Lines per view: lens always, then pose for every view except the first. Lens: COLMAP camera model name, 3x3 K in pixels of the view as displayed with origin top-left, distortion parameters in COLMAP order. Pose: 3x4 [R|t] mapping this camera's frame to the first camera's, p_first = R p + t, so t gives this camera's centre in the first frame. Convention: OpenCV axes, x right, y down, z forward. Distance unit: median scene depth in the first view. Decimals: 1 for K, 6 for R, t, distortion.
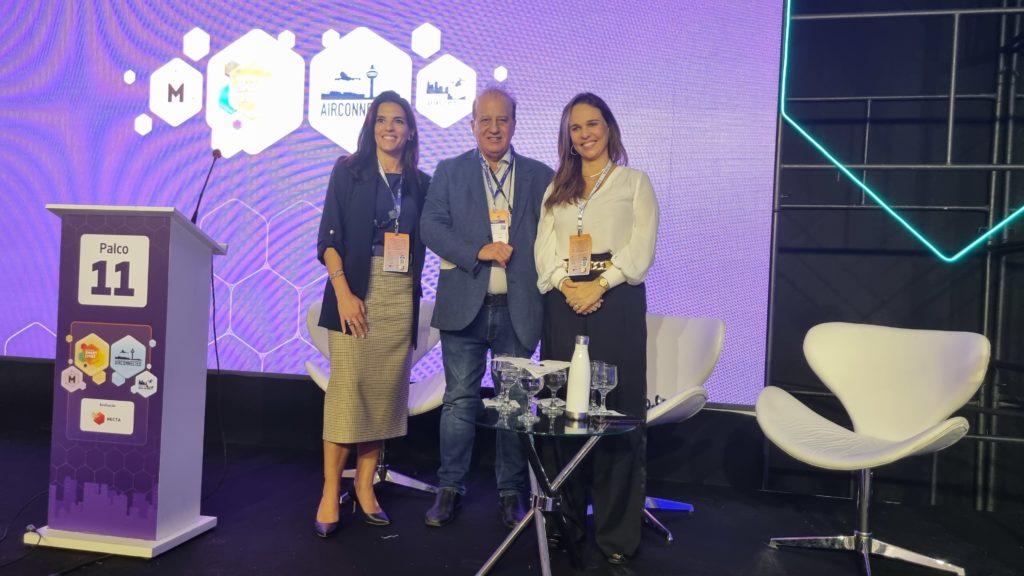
lens RADIAL K [[777.4, 0, 516.0], [0, 777.4, 287.2], [0, 0, 1]] dist [-0.023800, 0.012032]
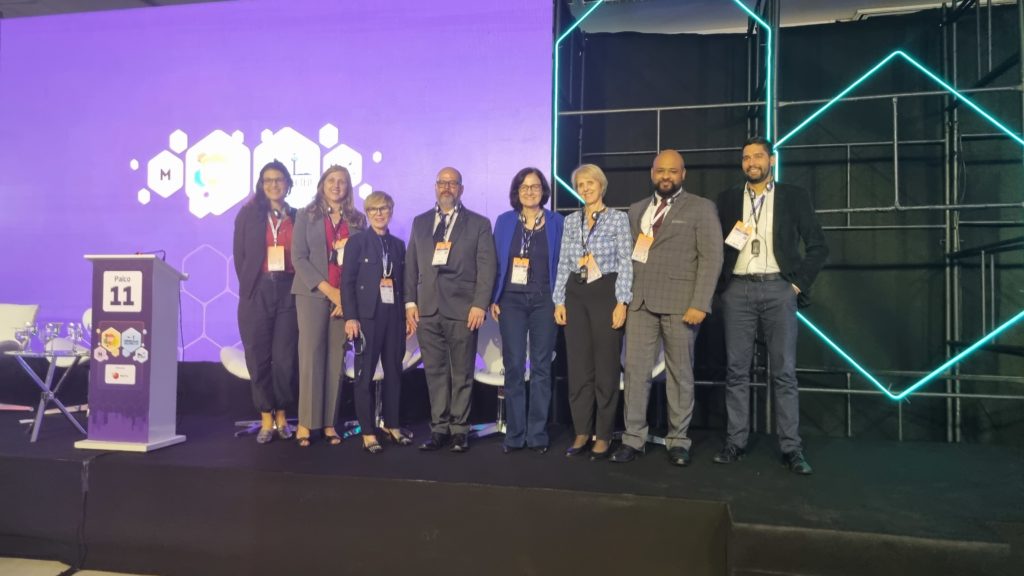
lens RADIAL K [[777.4, 0, 508.4], [0, 777.4, 287.9], [0, 0, 1]] dist [-0.023800, 0.012032]
pose [[0.999023, -0.034572, -0.027530, 0.408943], [0.033592, 0.998812, -0.035296, 0.061990], [0.028718, 0.034337, 0.998998, -0.739916]]
